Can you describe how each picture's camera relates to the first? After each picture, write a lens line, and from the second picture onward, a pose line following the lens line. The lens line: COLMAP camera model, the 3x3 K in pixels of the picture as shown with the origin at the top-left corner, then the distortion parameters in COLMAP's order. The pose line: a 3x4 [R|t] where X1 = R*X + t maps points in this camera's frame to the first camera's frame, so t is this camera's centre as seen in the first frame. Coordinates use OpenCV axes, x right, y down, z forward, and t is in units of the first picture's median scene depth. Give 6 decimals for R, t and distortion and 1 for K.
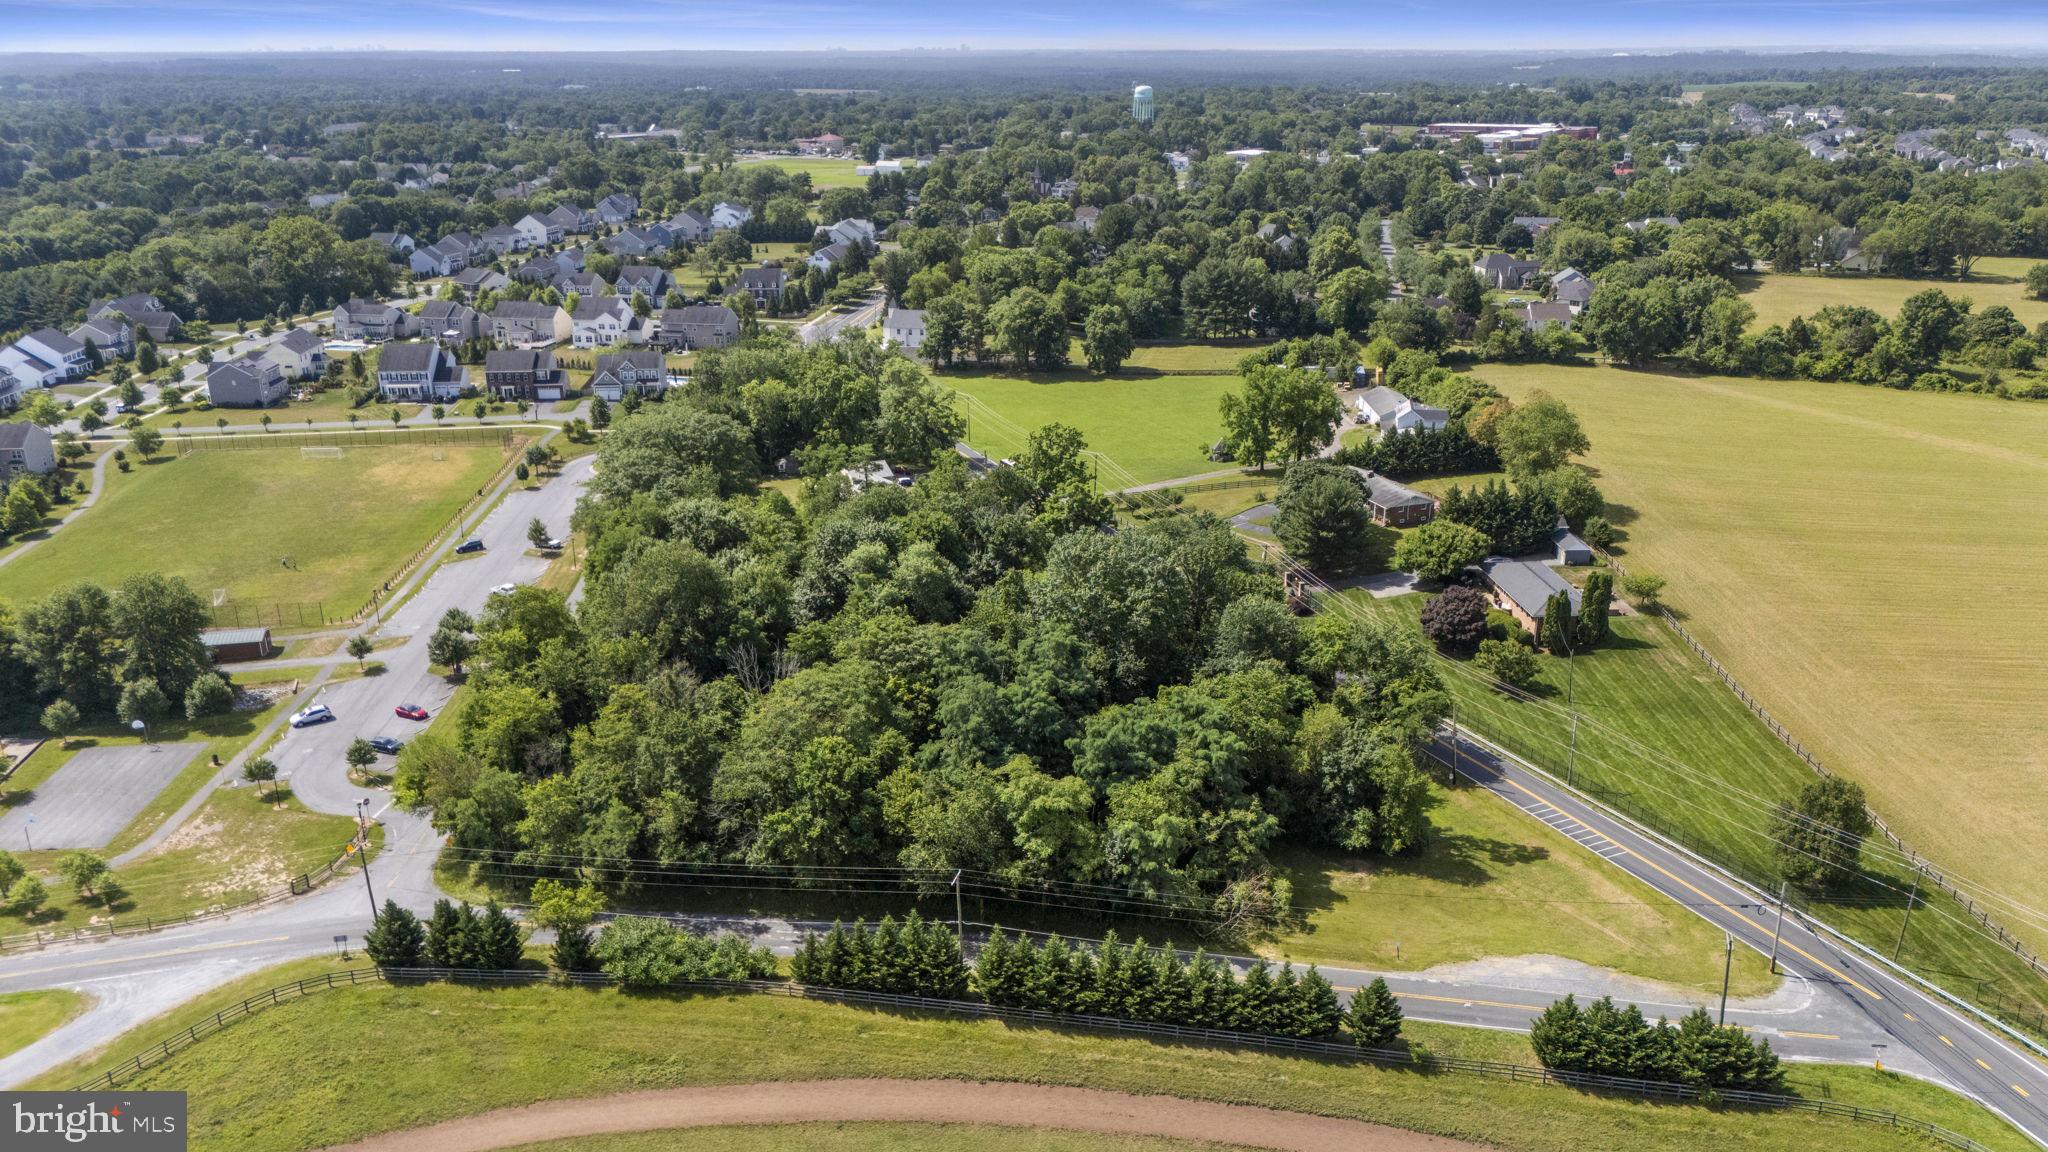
lens RADIAL K [[1525.6, 0, 1018.6], [0, 1525.6, 570.9], [0, 0, 1]] dist [0.075228, -0.083978]
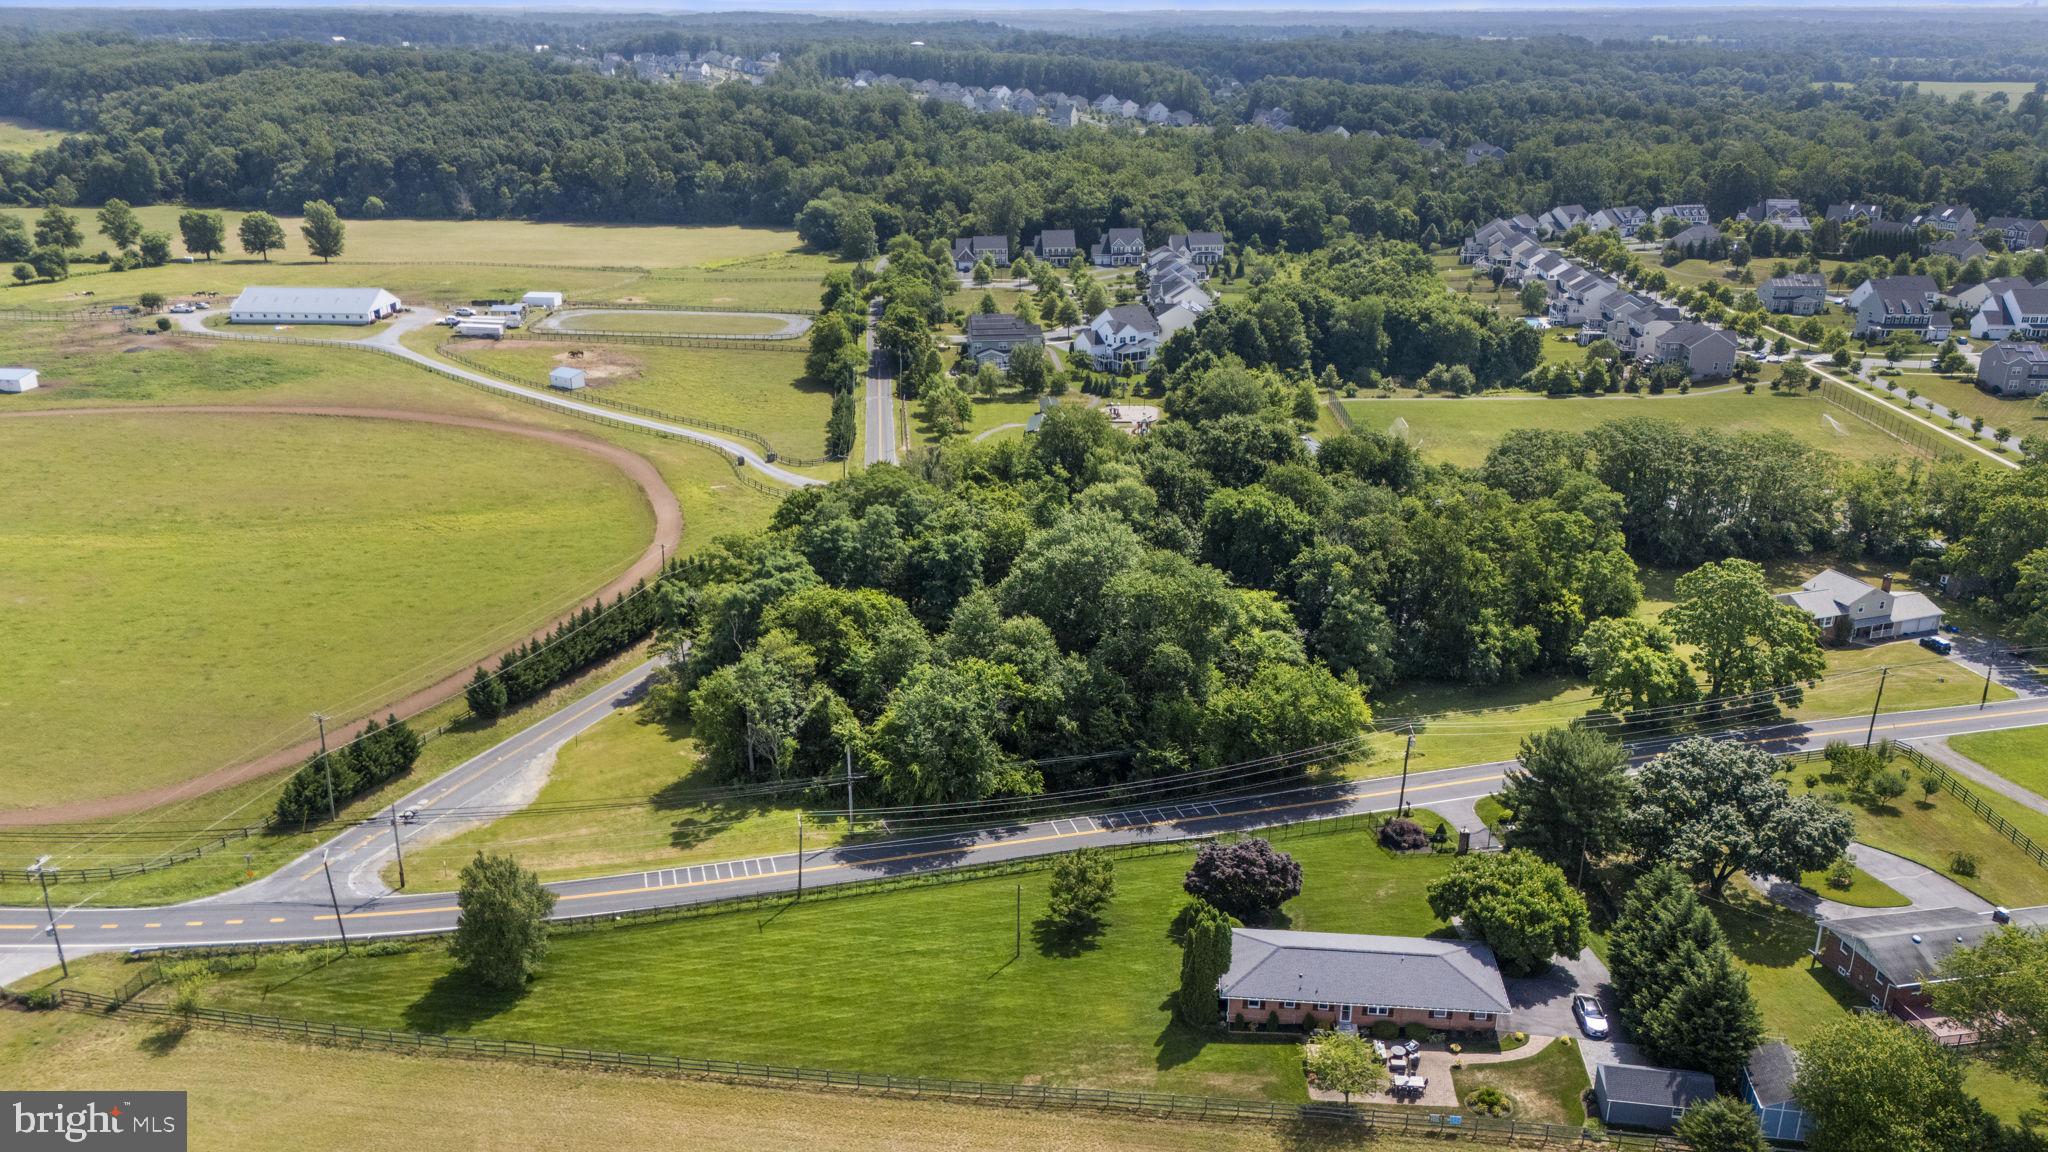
lens RADIAL K [[1530.6, 0, 1018.5], [0, 1530.6, 571.7], [0, 0, 1]] dist [0.081556, -0.098720]
pose [[-0.151631, 0.341719, -0.927489, 0.605689], [-0.314696, 0.872822, 0.373026, -0.211500], [0.937003, 0.348439, -0.024809, 0.607813]]
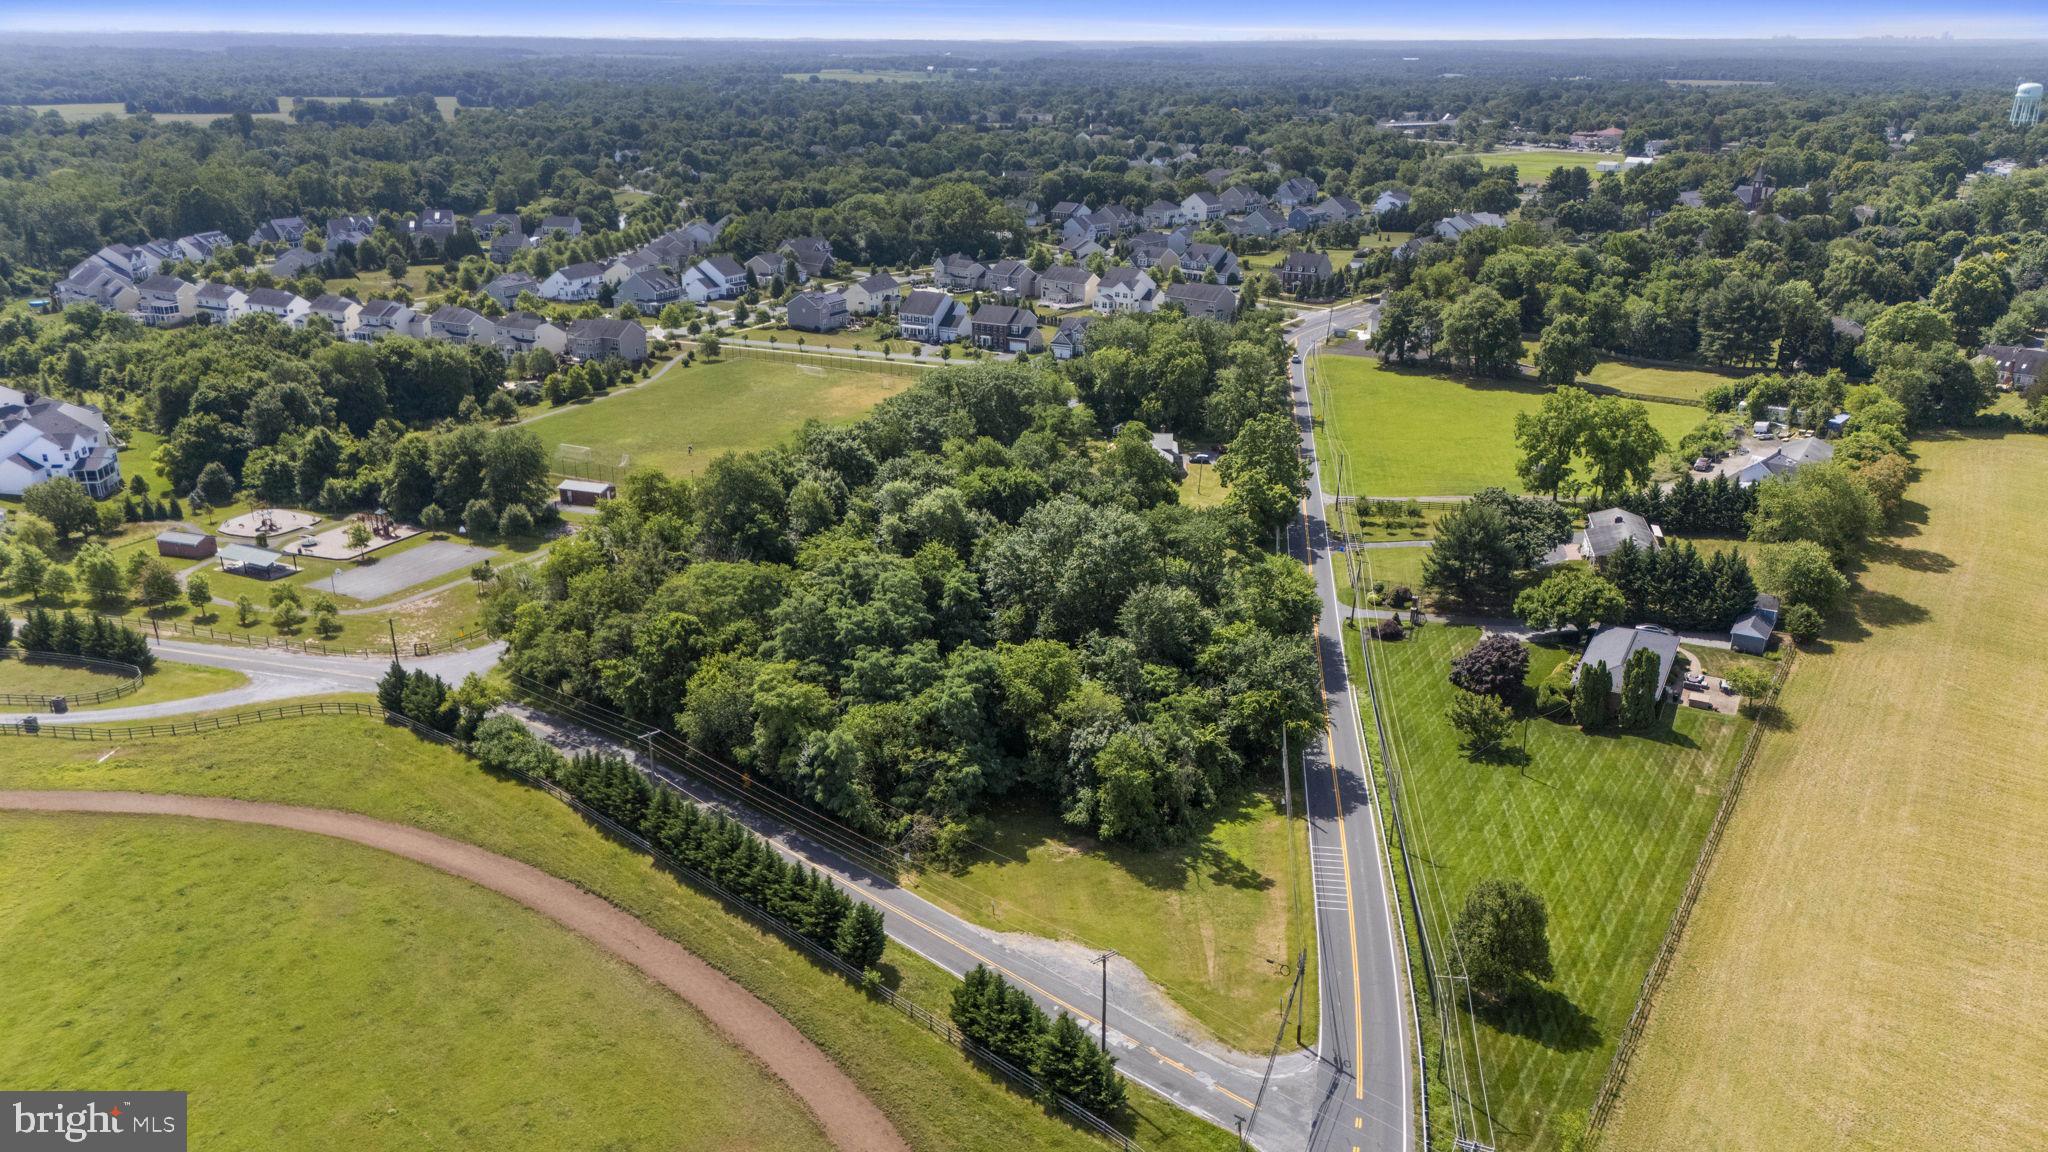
lens RADIAL K [[1509.8, 0, 1021.1], [0, 1509.8, 570.0], [0, 0, 1]] dist [0.096239, -0.125223]
pose [[0.849455, 0.182239, -0.495192, 0.335851], [-0.178203, 0.982407, 0.055852, -0.018894], [0.496659, 0.040801, 0.866986, 0.047586]]
